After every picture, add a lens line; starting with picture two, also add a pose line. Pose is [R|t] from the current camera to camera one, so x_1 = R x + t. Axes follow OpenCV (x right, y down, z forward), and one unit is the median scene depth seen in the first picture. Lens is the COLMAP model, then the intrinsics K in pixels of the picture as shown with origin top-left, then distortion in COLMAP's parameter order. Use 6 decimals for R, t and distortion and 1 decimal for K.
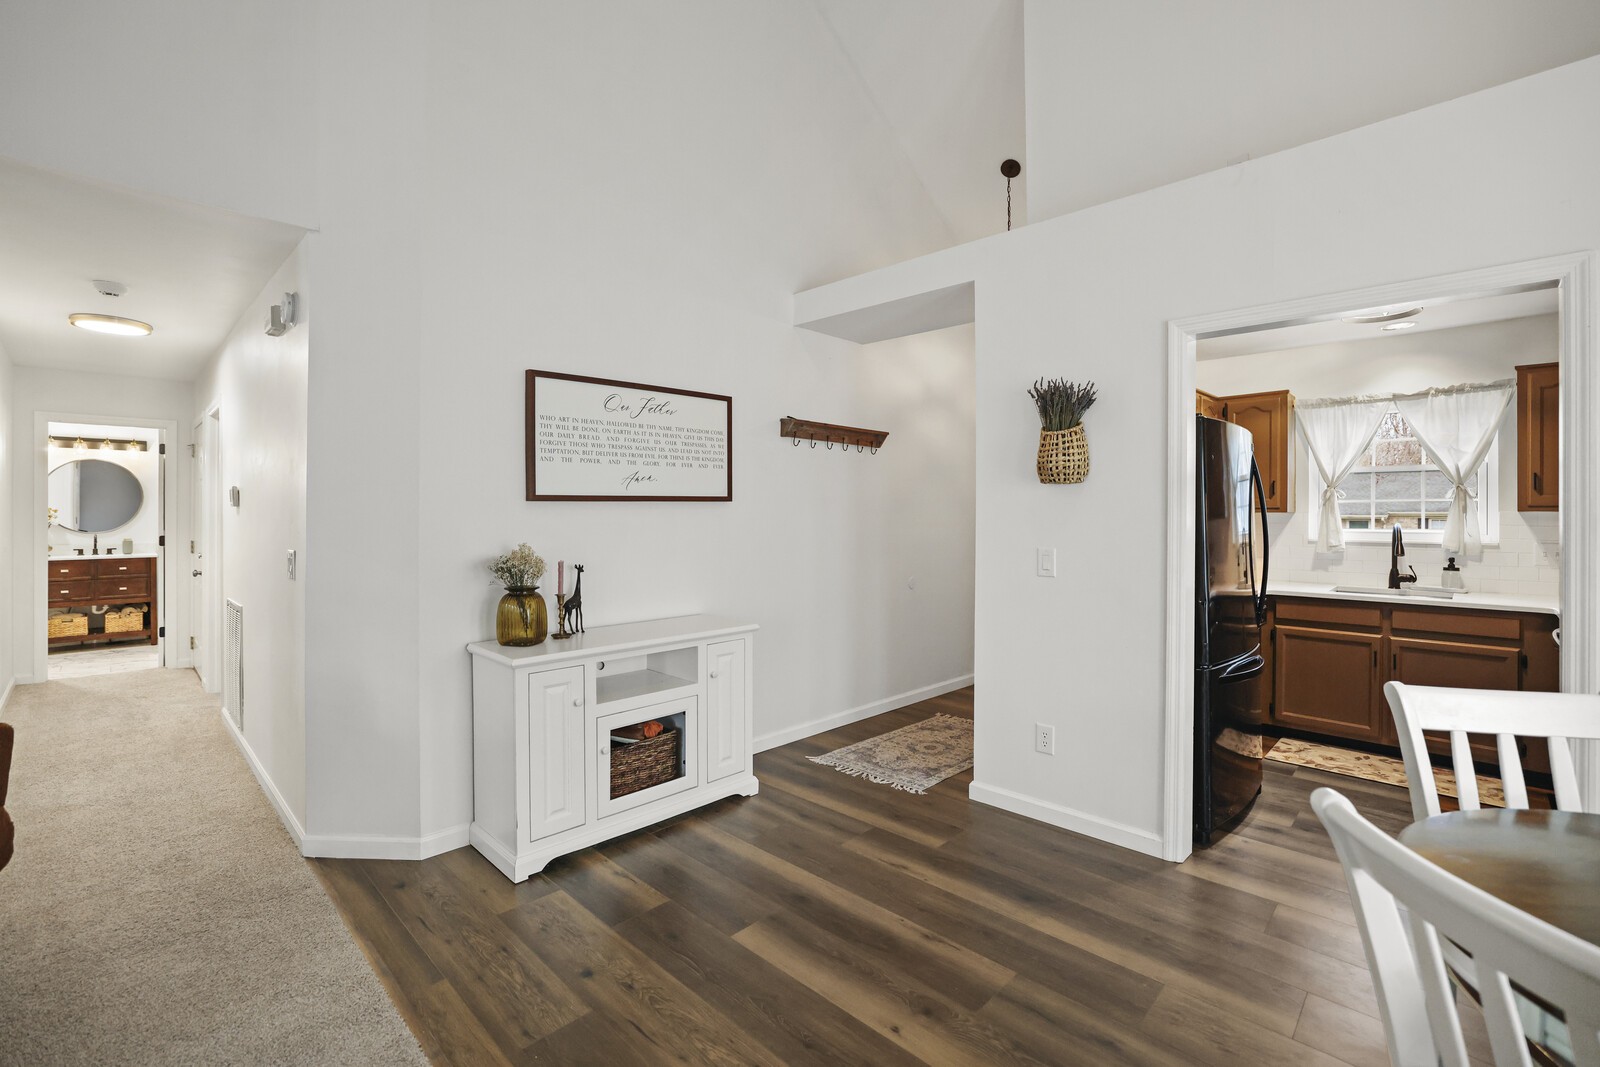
lens RADIAL K [[697.7, 0, 781.0], [0, 697.7, 523.6], [0, 0, 1]] dist [-0.031334, 0.007885]
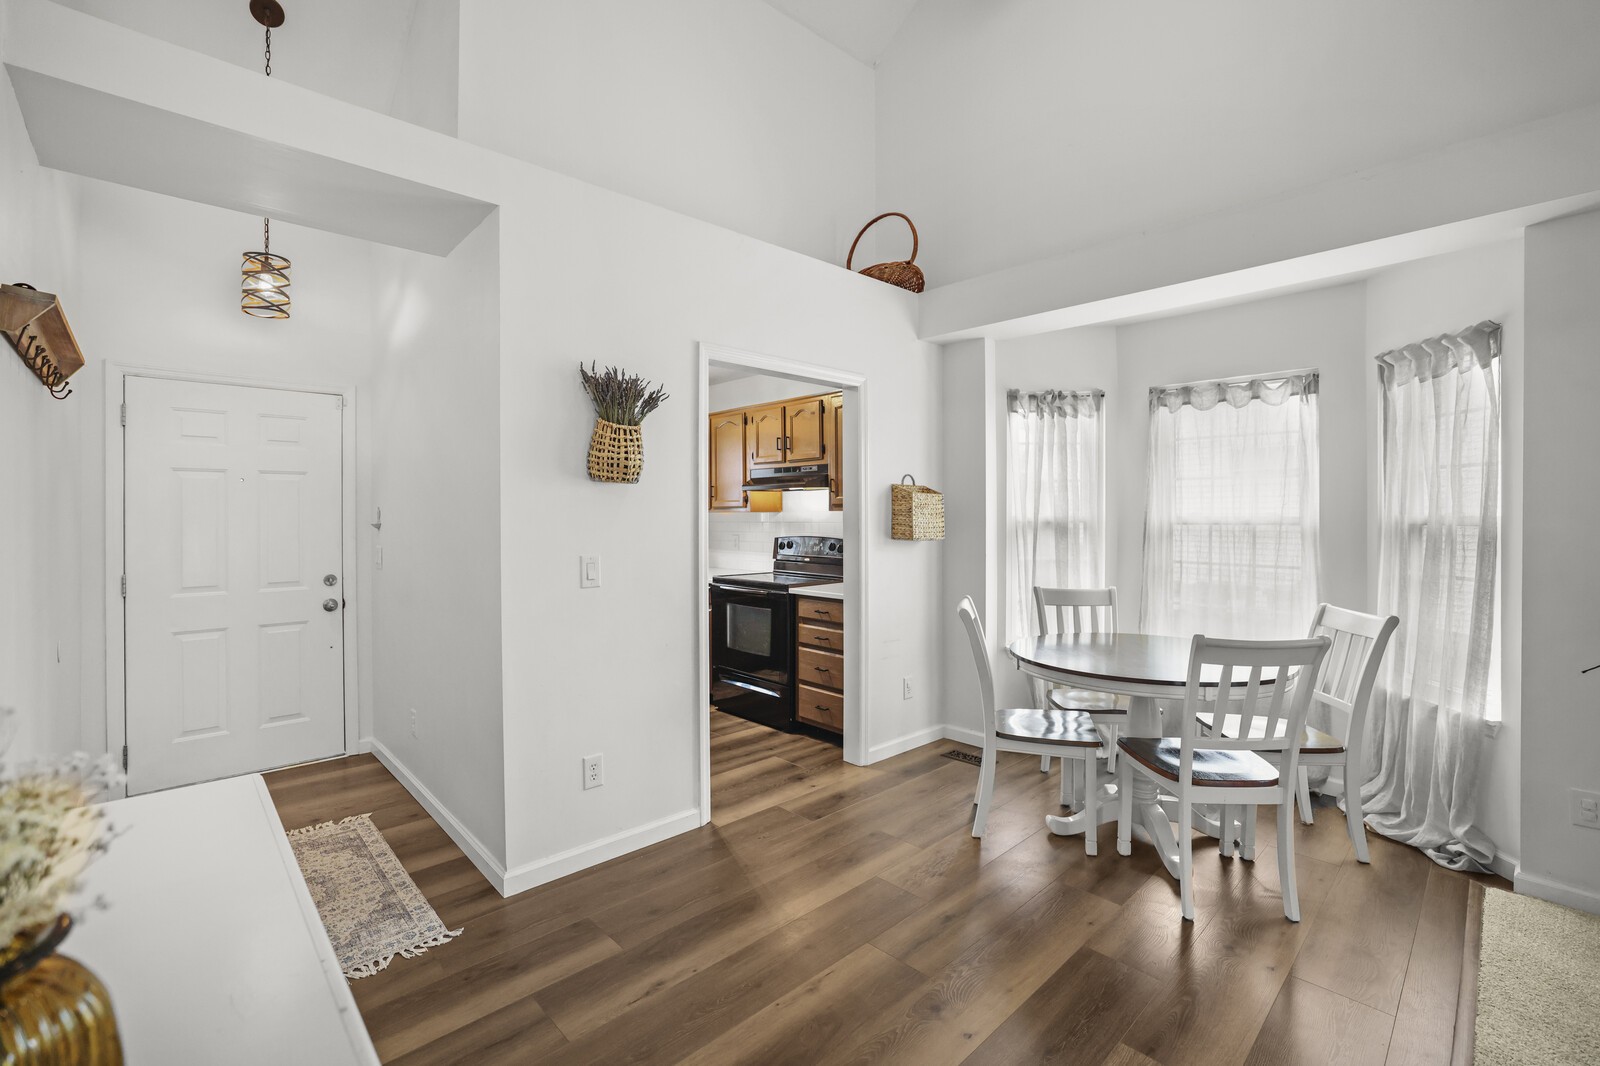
lens RADIAL K [[697.7, 0, 784.9], [0, 697.7, 518.7], [0, 0, 1]] dist [-0.031334, 0.007885]
pose [[0.044086, -0.008279, 0.998993, -0.377858], [0.019097, 0.999790, 0.007443, -0.009734], [-0.998845, 0.018750, 0.044235, 0.549828]]
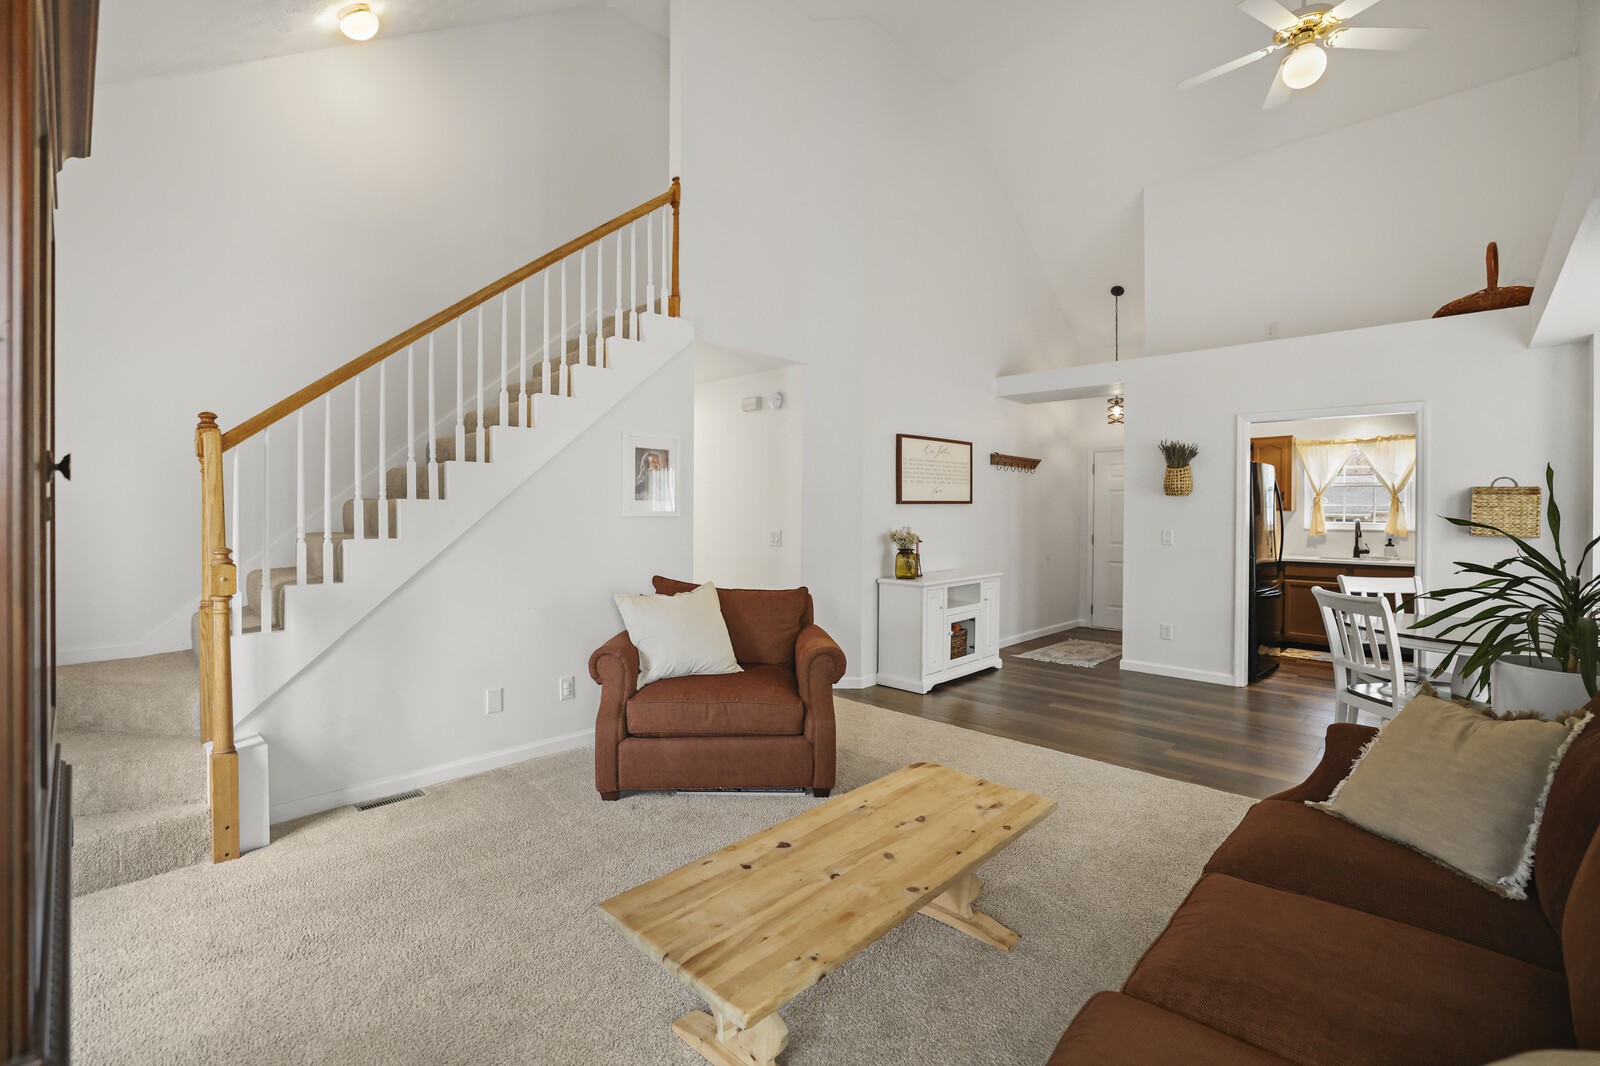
lens RADIAL K [[697.7, 0, 789.5], [0, 697.7, 521.0], [0, 0, 1]] dist [-0.031334, 0.007885]
pose [[0.999876, 0.002460, 0.015584, -0.514343], [-0.002457, 0.999997, -0.000232, 0.010966], [-0.015584, 0.000193, 0.999879, -0.655423]]
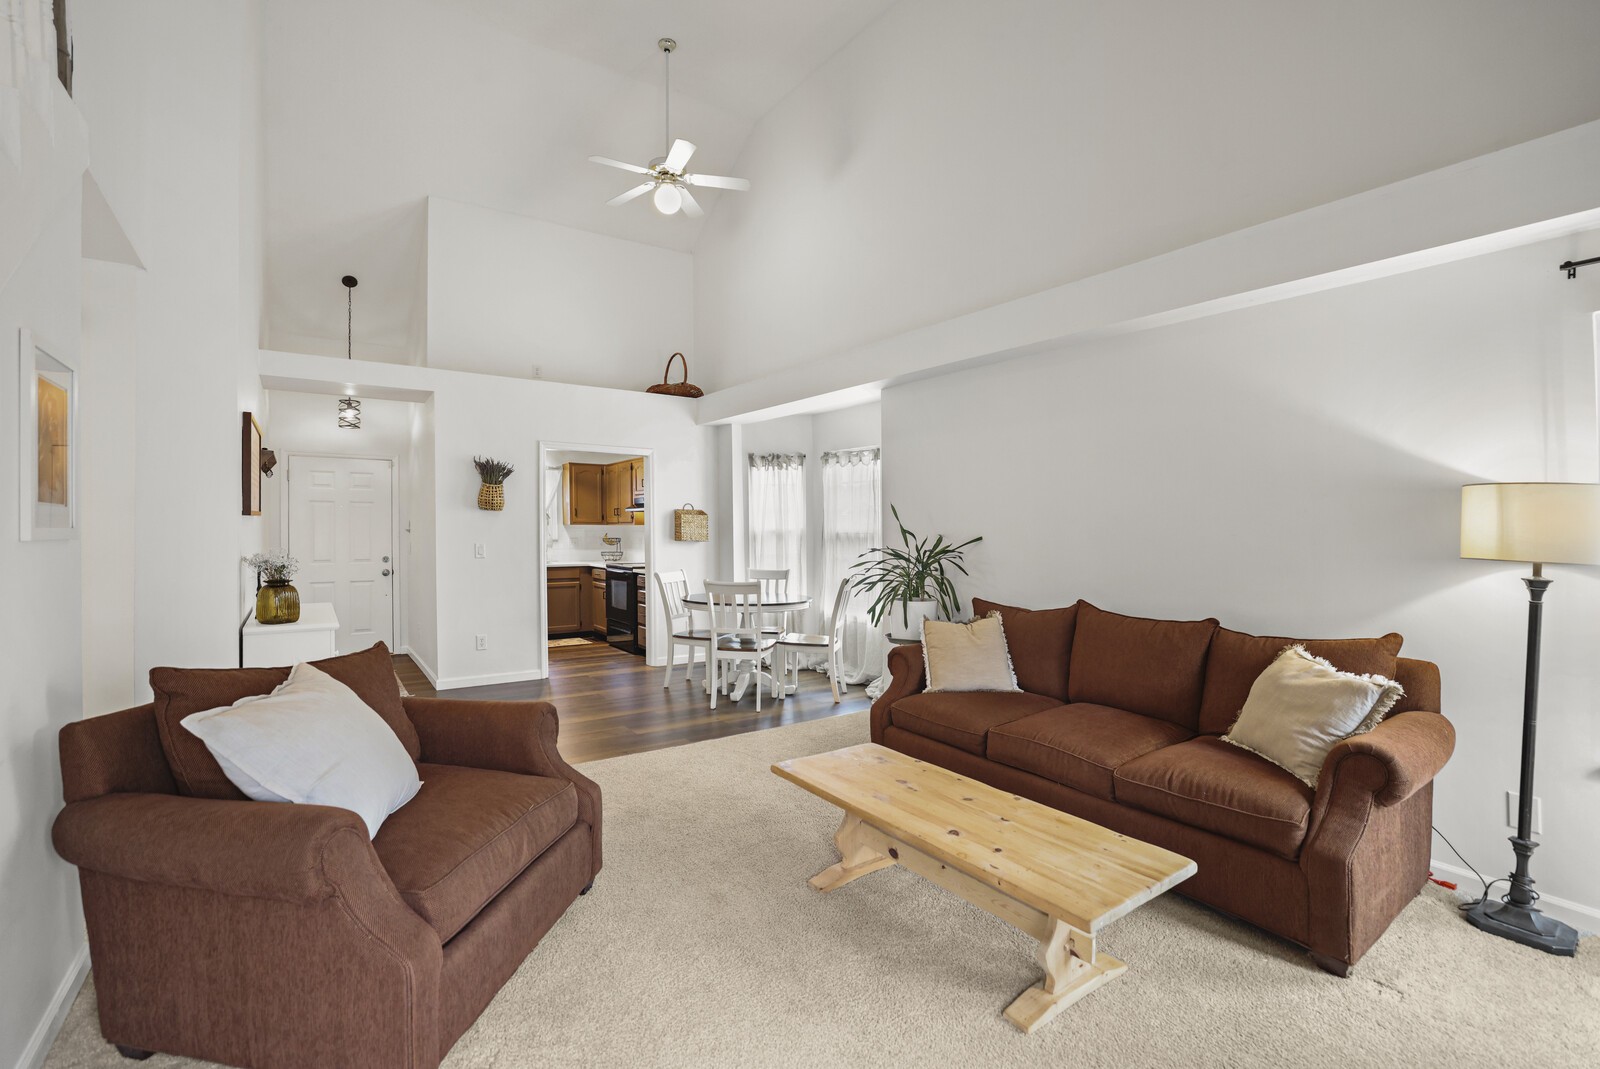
lens RADIAL K [[697.7, 0, 779.5], [0, 697.7, 538.7], [0, 0, 1]] dist [-0.031334, 0.007885]
pose [[0.181283, -0.017437, 0.983276, -1.057025], [0.013072, 0.999797, 0.015320, 0.002392], [-0.983344, 0.010076, 0.181474, -0.133908]]
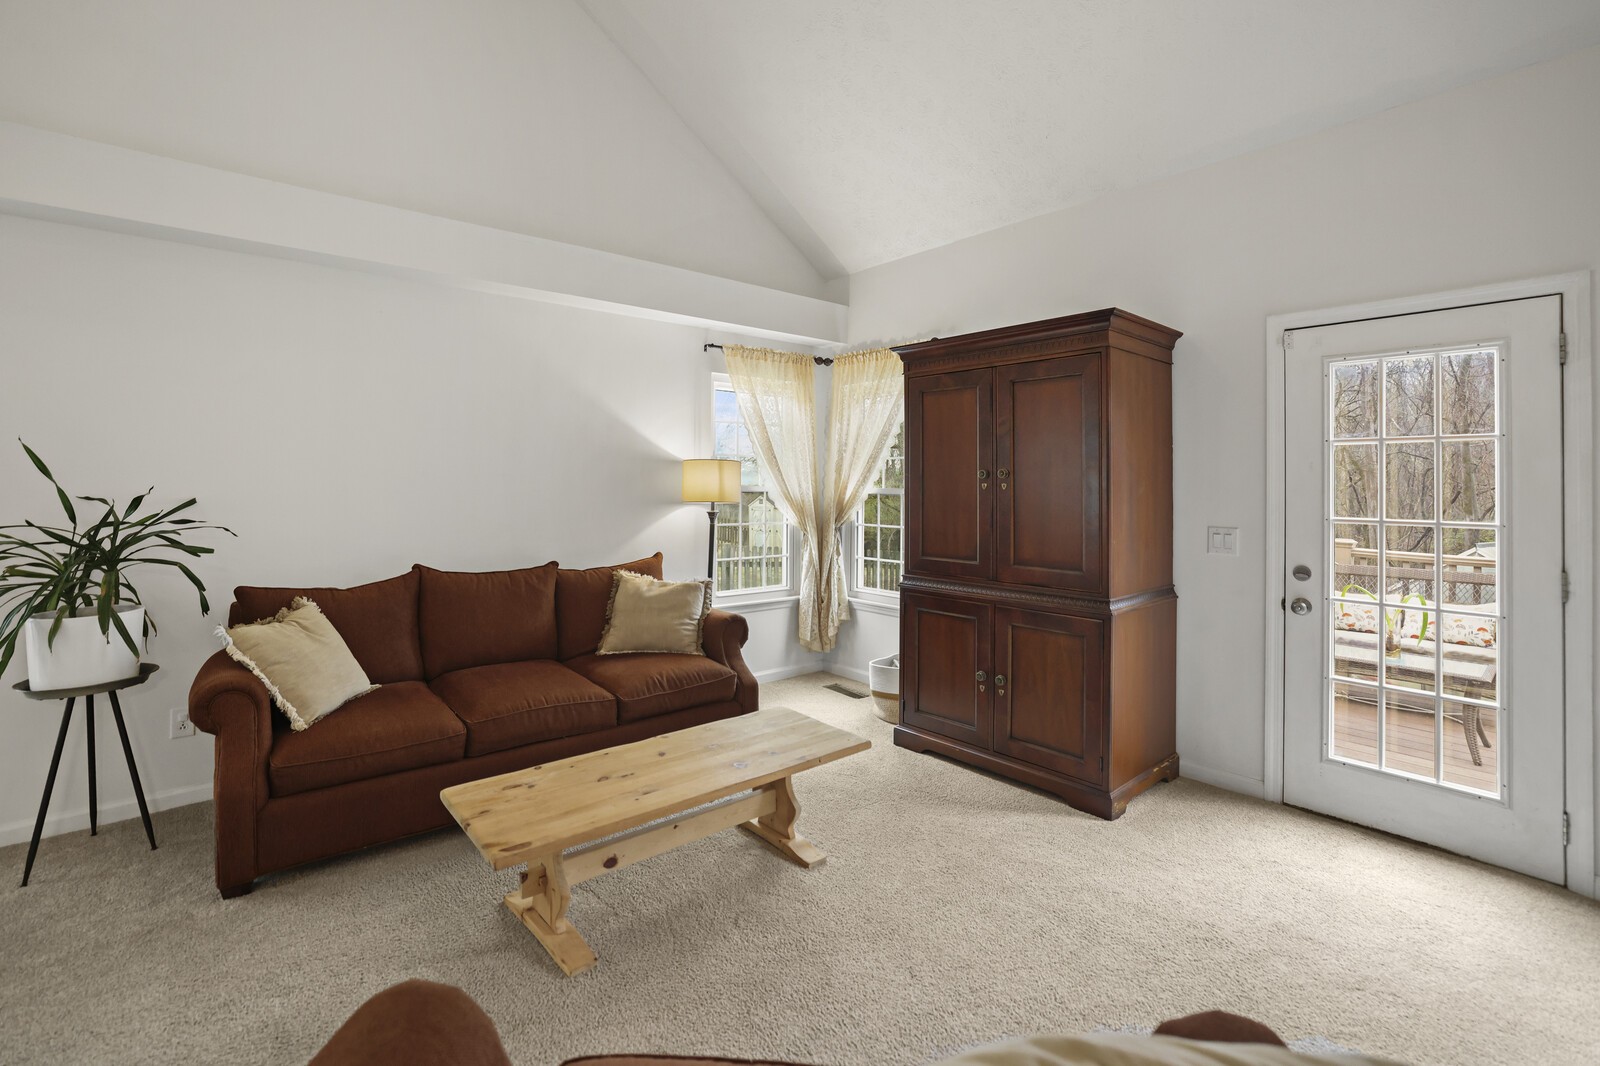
lens RADIAL K [[723.3, 0, 770.1], [0, 723.3, 472.0], [0, 0, 1]] dist [-0.026912, 0.007757]
pose [[-0.994675, -0.004063, 0.102979, -0.598542], [-0.003733, 0.999987, 0.003393, -0.011986], [-0.102991, 0.002990, -0.994678, 0.439707]]
